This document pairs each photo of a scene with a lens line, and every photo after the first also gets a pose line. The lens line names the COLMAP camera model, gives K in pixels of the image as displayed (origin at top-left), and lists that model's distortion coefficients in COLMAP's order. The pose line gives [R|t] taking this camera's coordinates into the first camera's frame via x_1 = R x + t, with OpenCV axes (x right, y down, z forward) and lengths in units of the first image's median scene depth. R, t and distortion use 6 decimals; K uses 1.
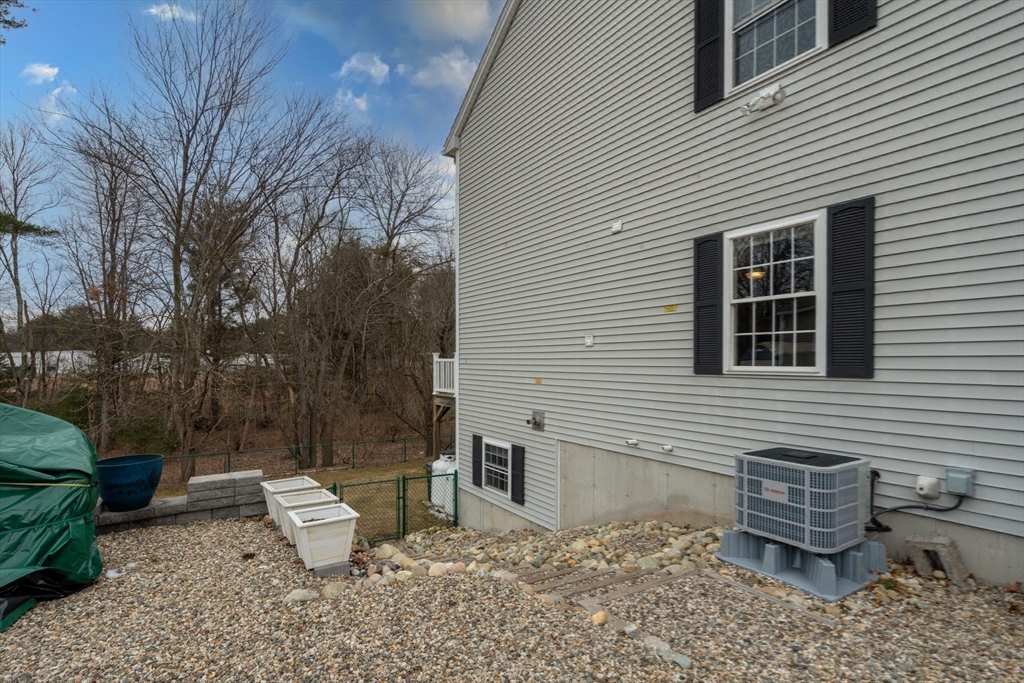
lens RADIAL K [[472.5, 0, 506.9], [0, 472.5, 360.0], [0, 0, 1]] dist [0.000405, 0.000250]
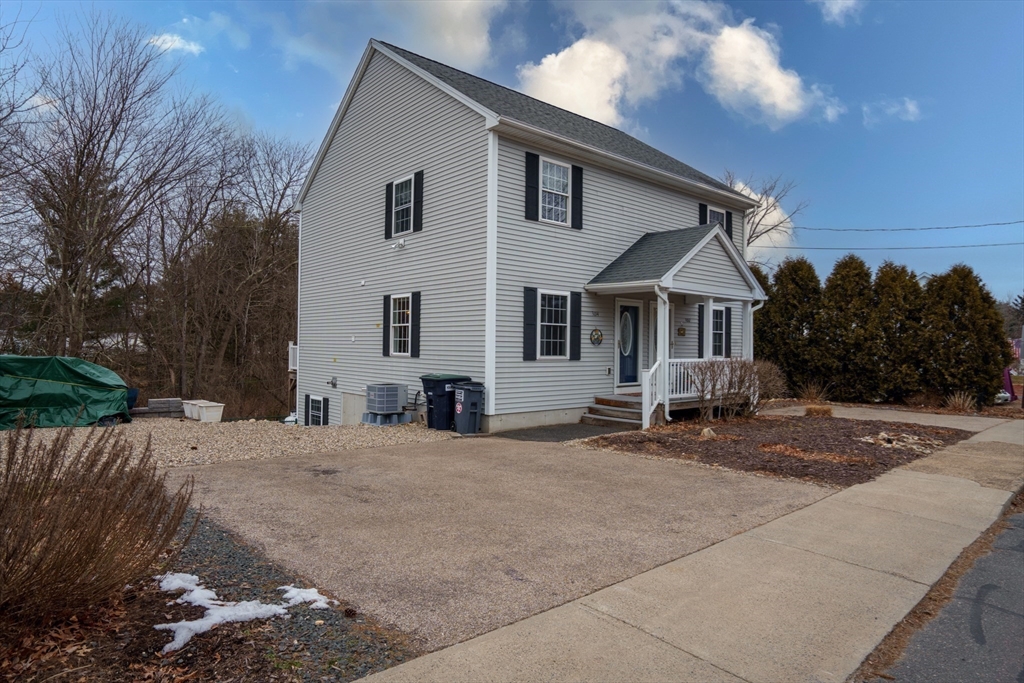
lens RADIAL K [[606.8, 0, 512.0], [0, 606.8, 341.5], [0, 0, 1]] dist [-0.029181, 0.000571]
pose [[0.993851, 0.014410, 0.109783, 0.440689], [-0.013843, 0.999887, -0.005922, -0.019451], [-0.109856, 0.004366, 0.993938, -1.228418]]
